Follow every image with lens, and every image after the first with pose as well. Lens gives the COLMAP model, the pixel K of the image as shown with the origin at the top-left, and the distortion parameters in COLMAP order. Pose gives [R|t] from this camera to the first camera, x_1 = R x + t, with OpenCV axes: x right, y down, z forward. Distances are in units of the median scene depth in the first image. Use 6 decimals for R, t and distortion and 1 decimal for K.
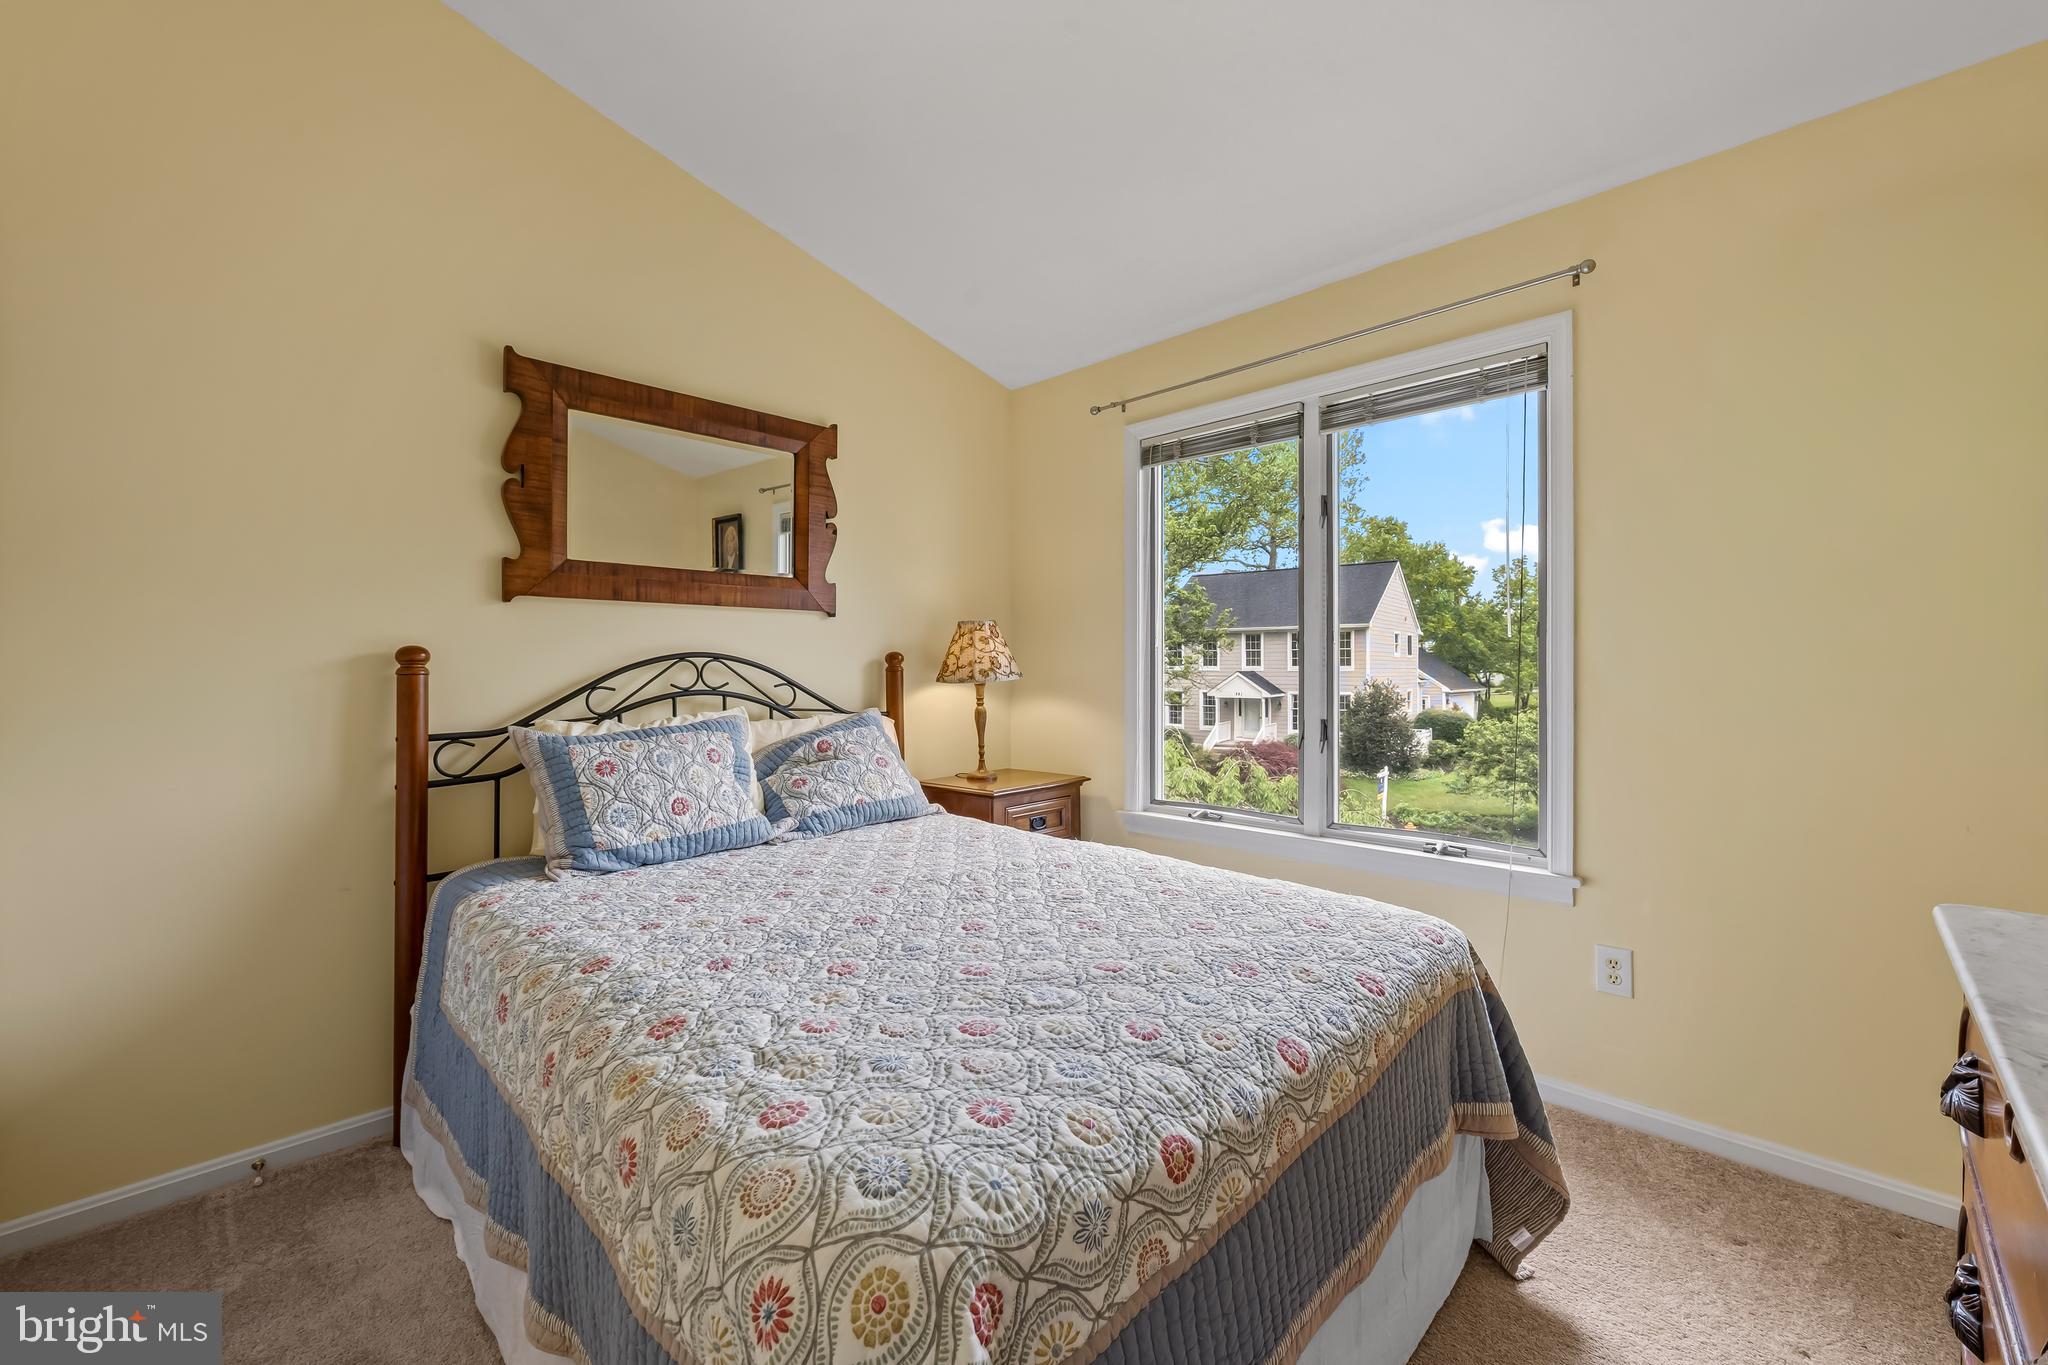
lens RADIAL K [[827.3, 0, 1026.4], [0, 827.3, 664.4], [0, 0, 1]] dist [-0.000640, 0.000116]
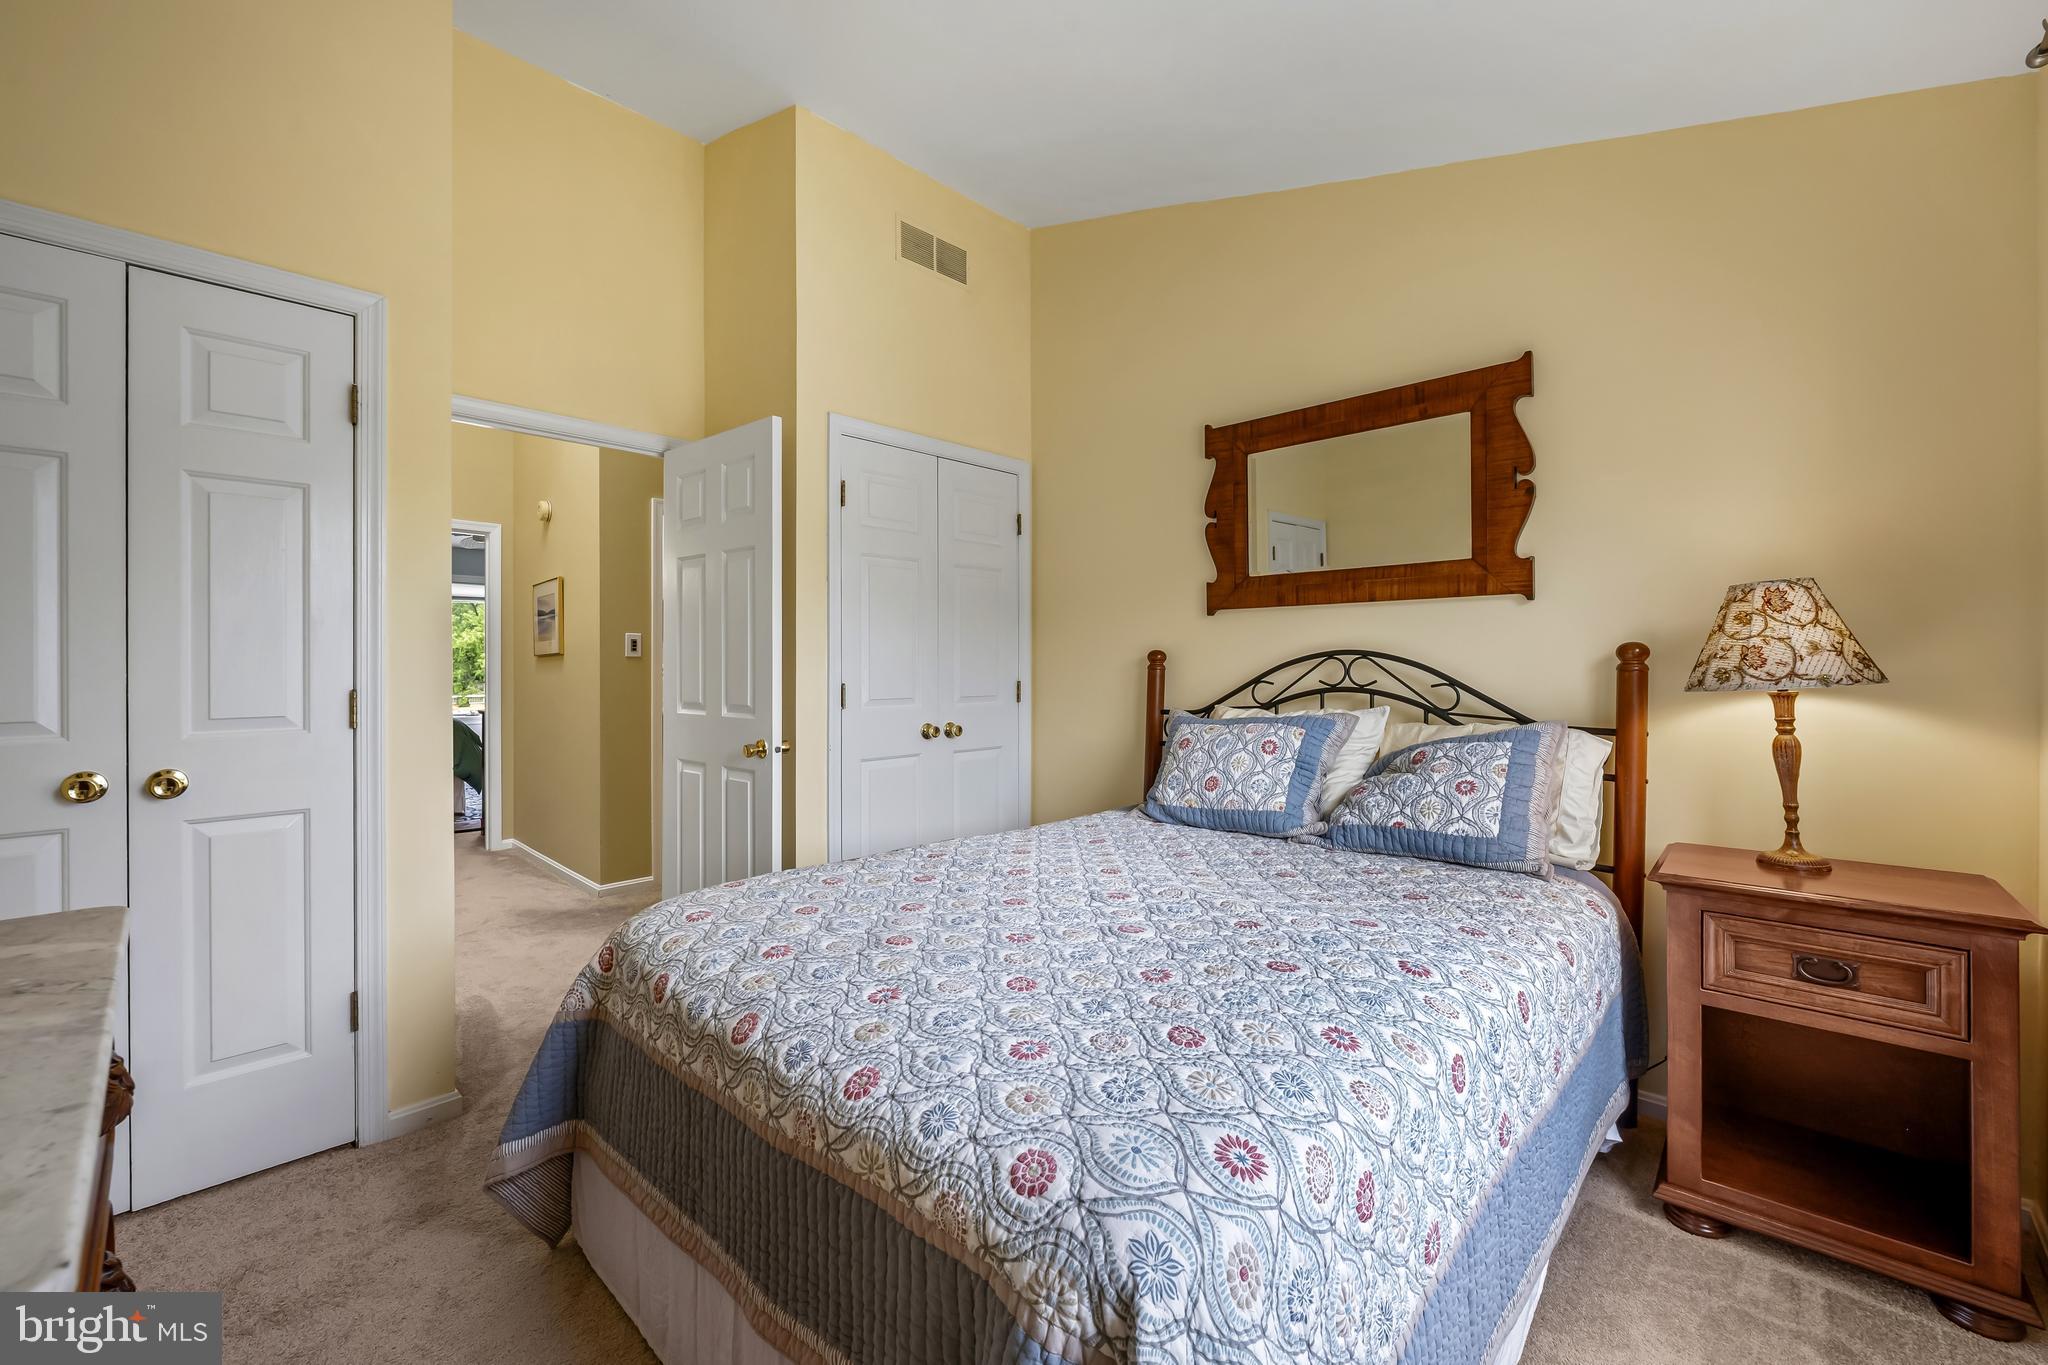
lens RADIAL K [[827.3, 0, 1026.4], [0, 827.3, 664.4], [0, 0, 1]] dist [-0.000640, 0.000116]
pose [[0.014469, 0.002041, -0.999893, 0.625489], [0.003586, 0.999991, 0.002093, -0.000204], [0.999889, -0.003616, 0.014462, 0.604184]]
